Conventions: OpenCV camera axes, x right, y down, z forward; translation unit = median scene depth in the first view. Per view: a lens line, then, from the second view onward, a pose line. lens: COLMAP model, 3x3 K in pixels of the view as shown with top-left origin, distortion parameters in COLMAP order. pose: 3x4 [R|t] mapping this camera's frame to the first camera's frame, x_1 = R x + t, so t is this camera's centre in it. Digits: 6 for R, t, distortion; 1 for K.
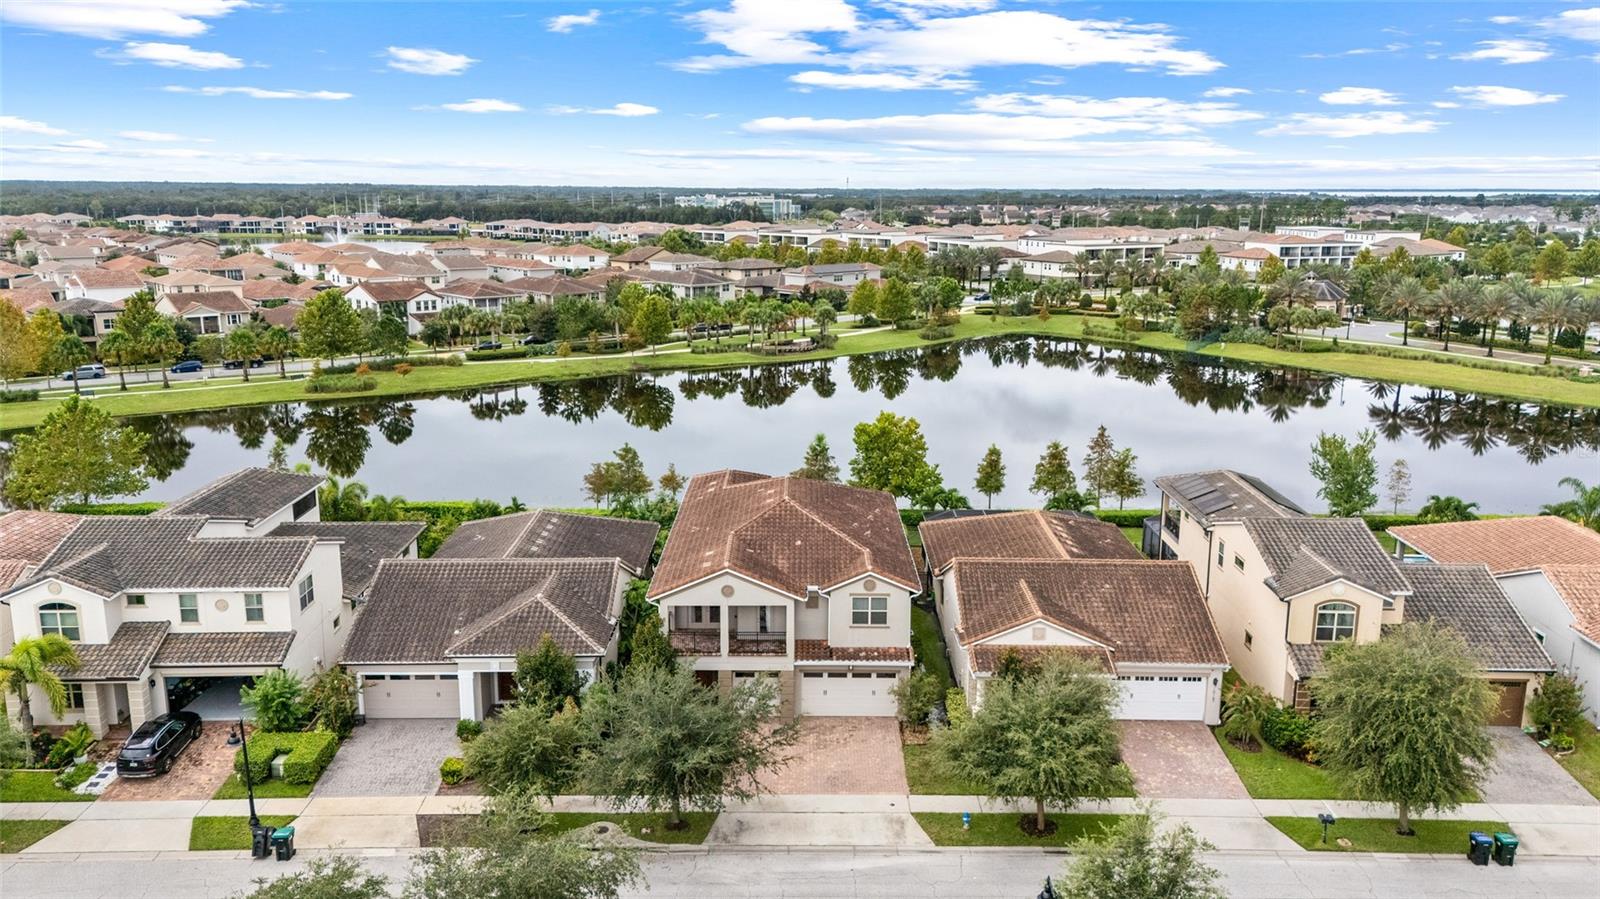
lens RADIAL K [[1191.1, 0, 805.0], [0, 1191.1, 448.8], [0, 0, 1]] dist [0.000894, -0.000507]
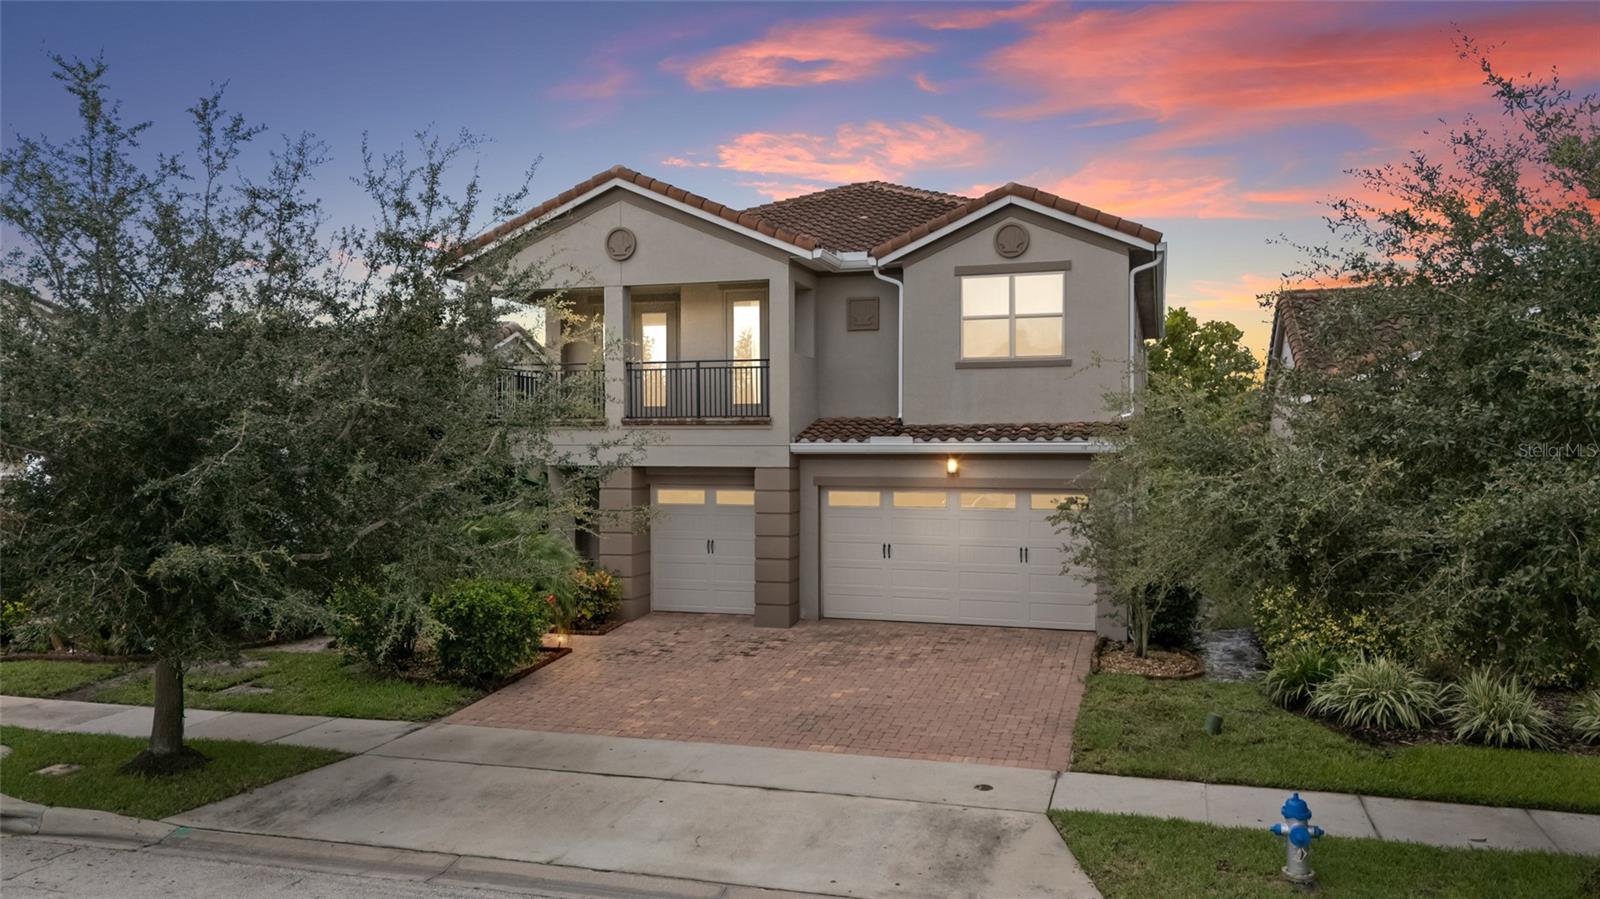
lens RADIAL K [[1191.1, 0, 793.2], [0, 1191.1, 449.6], [0, 0, 1]] dist [0.000894, -0.000507]
pose [[0.957210, -0.005719, -0.289339, 0.109525], [-0.049425, 0.981884, -0.182921, 0.280886], [0.285144, 0.189394, 0.939587, 0.750139]]
